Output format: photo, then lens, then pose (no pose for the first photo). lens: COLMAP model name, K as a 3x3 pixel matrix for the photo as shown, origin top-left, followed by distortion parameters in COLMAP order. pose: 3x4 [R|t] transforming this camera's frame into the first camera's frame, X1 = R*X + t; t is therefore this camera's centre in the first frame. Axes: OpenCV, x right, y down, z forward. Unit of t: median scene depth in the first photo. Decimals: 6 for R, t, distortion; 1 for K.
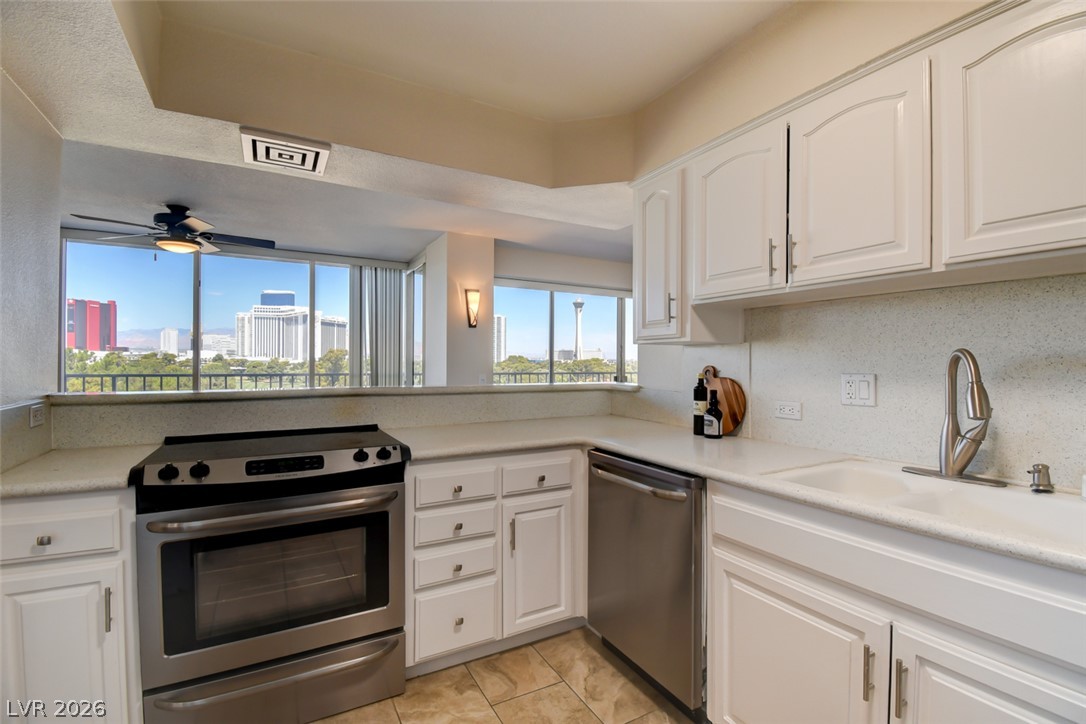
lens RADIAL K [[477.6, 0, 550.0], [0, 477.6, 363.6], [0, 0, 1]] dist [0.020313, -0.026451]
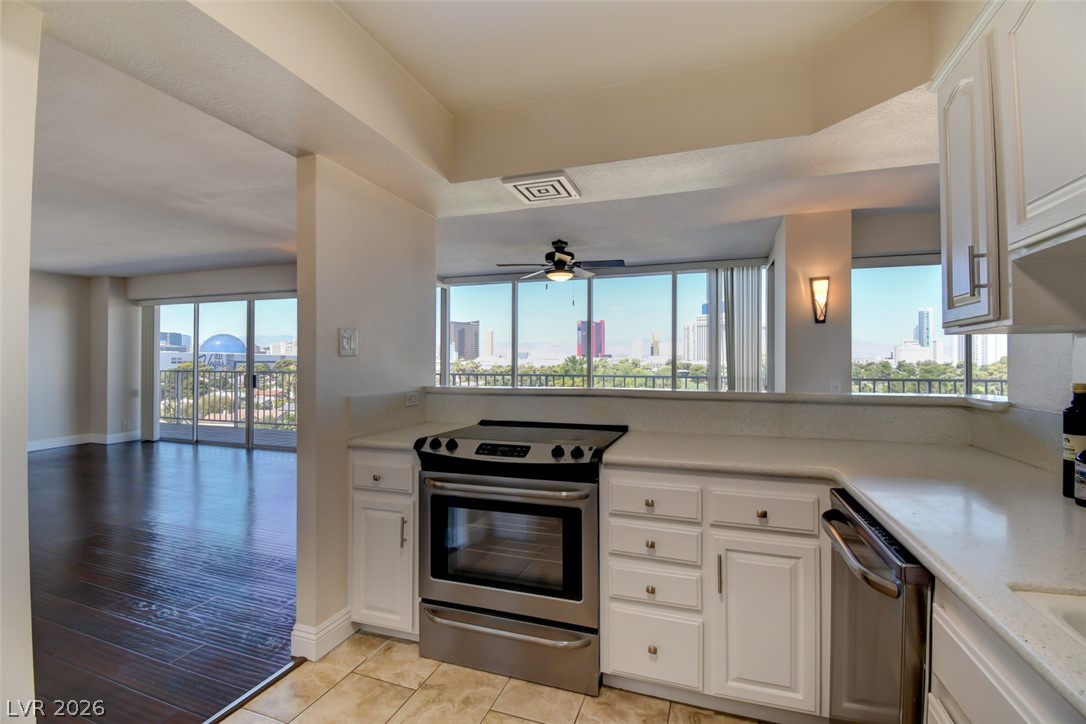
lens RADIAL K [[483.1, 0, 560.7], [0, 483.1, 358.7], [0, 0, 1]] dist [0.016489, -0.027112]
pose [[0.670085, -0.011995, -0.742187, 0.359921], [-0.000961, 0.999855, -0.017027, 0.002147], [0.742283, 0.012122, 0.669976, 0.235806]]
